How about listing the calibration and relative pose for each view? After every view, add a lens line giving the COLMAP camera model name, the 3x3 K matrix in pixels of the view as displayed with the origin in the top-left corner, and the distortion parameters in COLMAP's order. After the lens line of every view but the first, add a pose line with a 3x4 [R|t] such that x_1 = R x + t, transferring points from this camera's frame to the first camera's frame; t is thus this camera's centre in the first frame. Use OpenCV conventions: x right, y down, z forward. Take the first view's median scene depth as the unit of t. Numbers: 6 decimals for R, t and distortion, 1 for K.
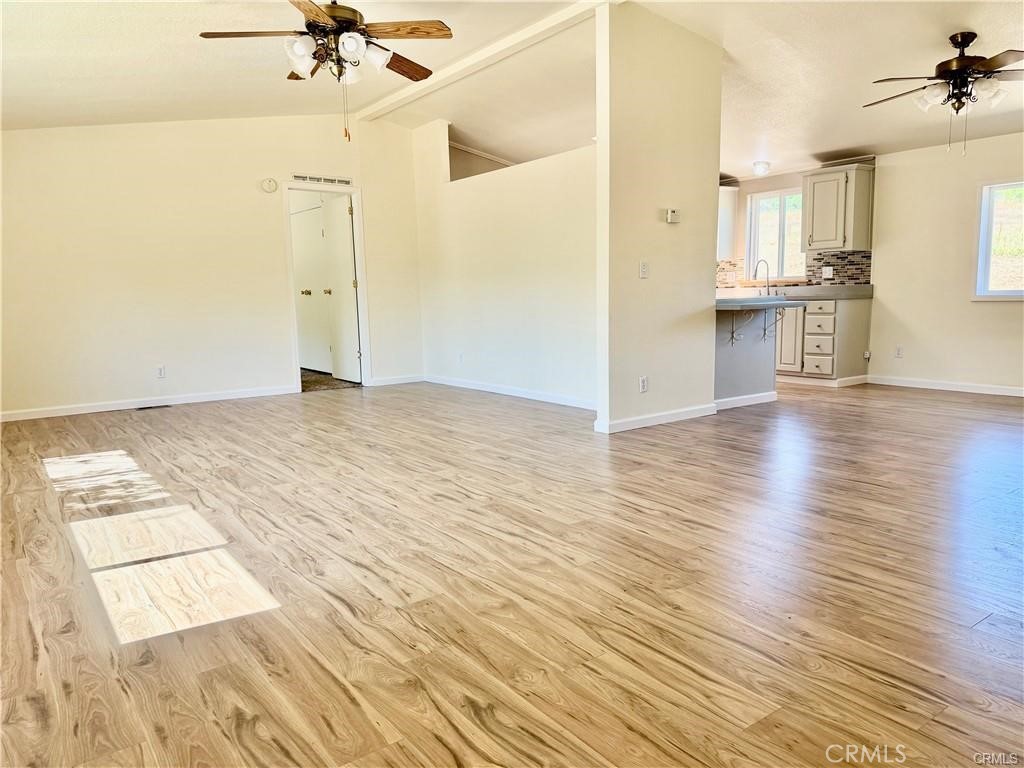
lens RADIAL K [[738.0, 0, 512.9], [0, 738.0, 385.0], [0, 0, 1]] dist [0.008522, -0.006140]
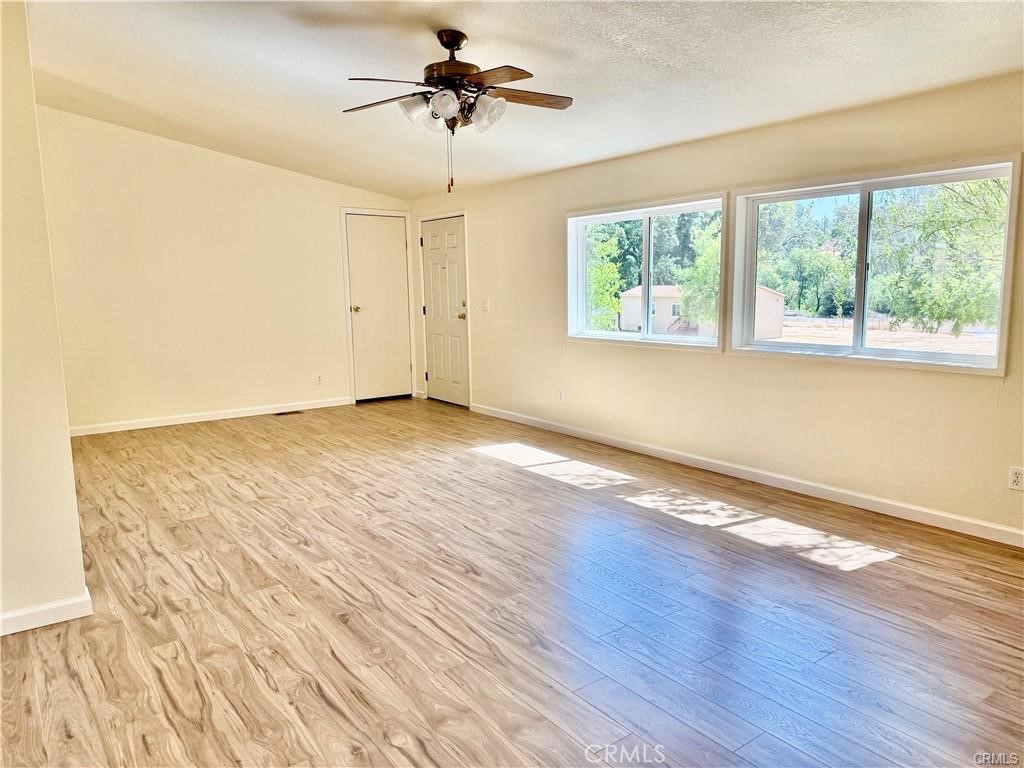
lens RADIAL K [[738.0, 0, 508.3], [0, 738.0, 386.1], [0, 0, 1]] dist [0.008522, -0.006140]
pose [[-0.999842, 0.016727, 0.006084, -0.325192], [0.017738, 0.964689, 0.262792, -0.376750], [-0.001473, 0.262858, -0.964833, 2.265186]]
